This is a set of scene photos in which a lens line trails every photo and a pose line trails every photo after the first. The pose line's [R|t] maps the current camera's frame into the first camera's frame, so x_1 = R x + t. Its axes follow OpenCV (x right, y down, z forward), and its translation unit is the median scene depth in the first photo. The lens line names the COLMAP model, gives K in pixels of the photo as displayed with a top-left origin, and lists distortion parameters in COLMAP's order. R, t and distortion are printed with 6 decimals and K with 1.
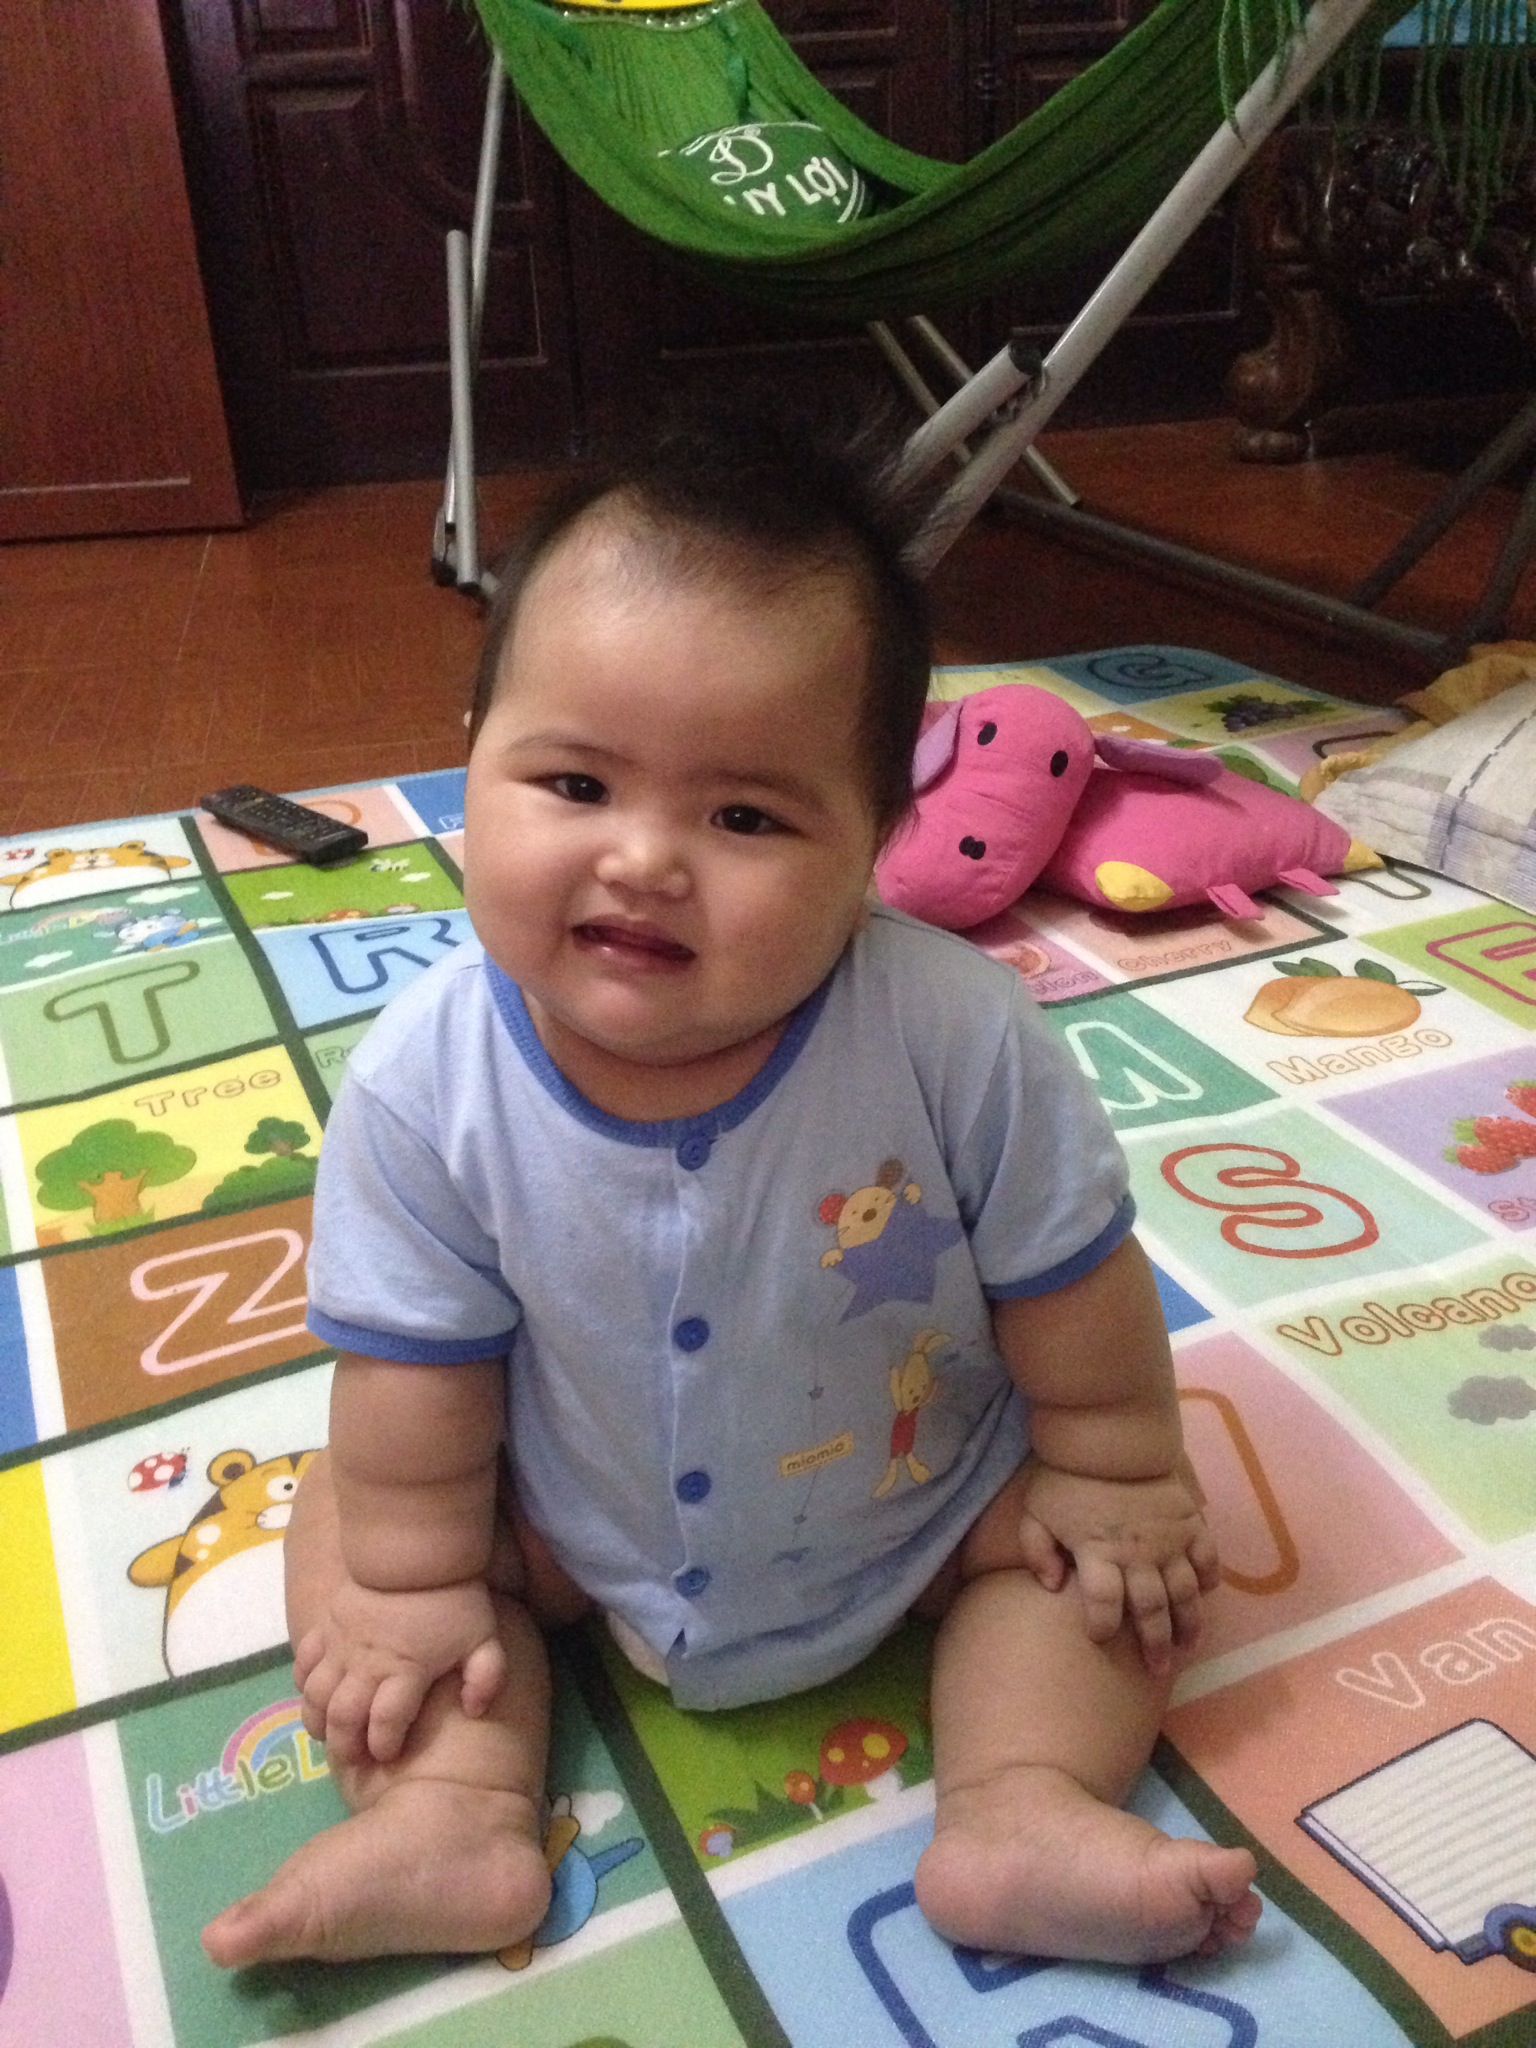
lens RADIAL K [[1975.9, 0, 733.9], [0, 1975.9, 1022.0], [0, 0, 1]] dist [0.099812, 0.000000]
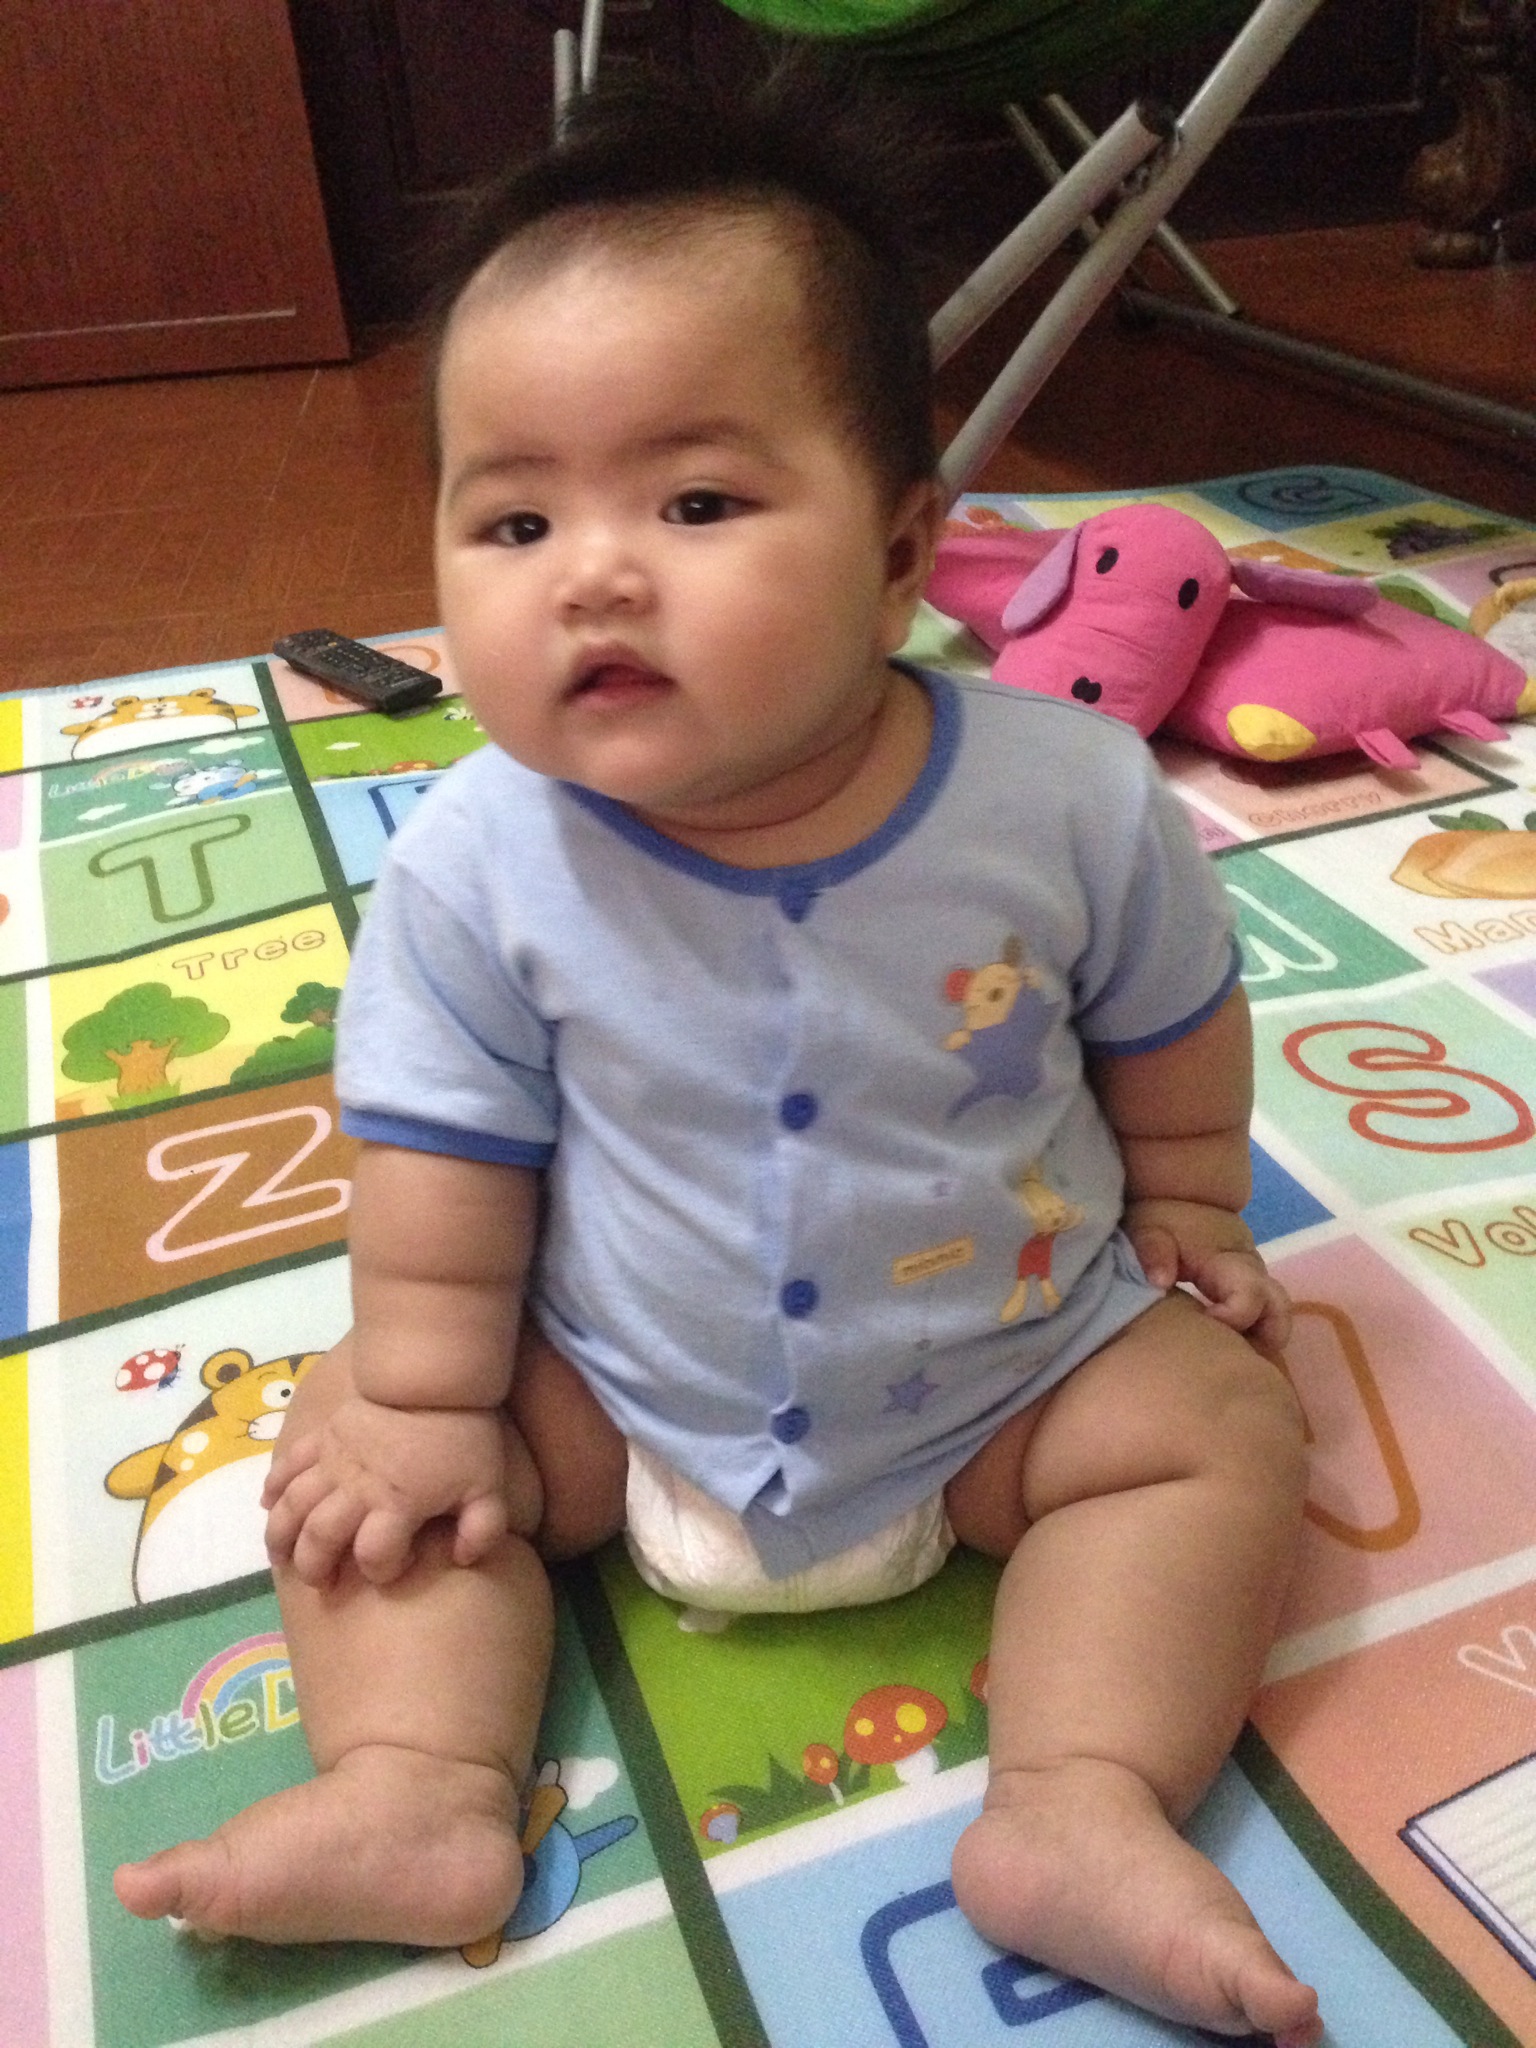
lens RADIAL K [[1975.9, 0, 746.6], [0, 1975.9, 1015.2], [0, 0, 1]] dist [0.099812, 0.000000]
pose [[0.997313, 0.008124, -0.072807, 0.039541], [-0.003349, 0.997849, 0.065466, 0.001629], [0.073182, -0.065046, 0.995195, 0.099960]]
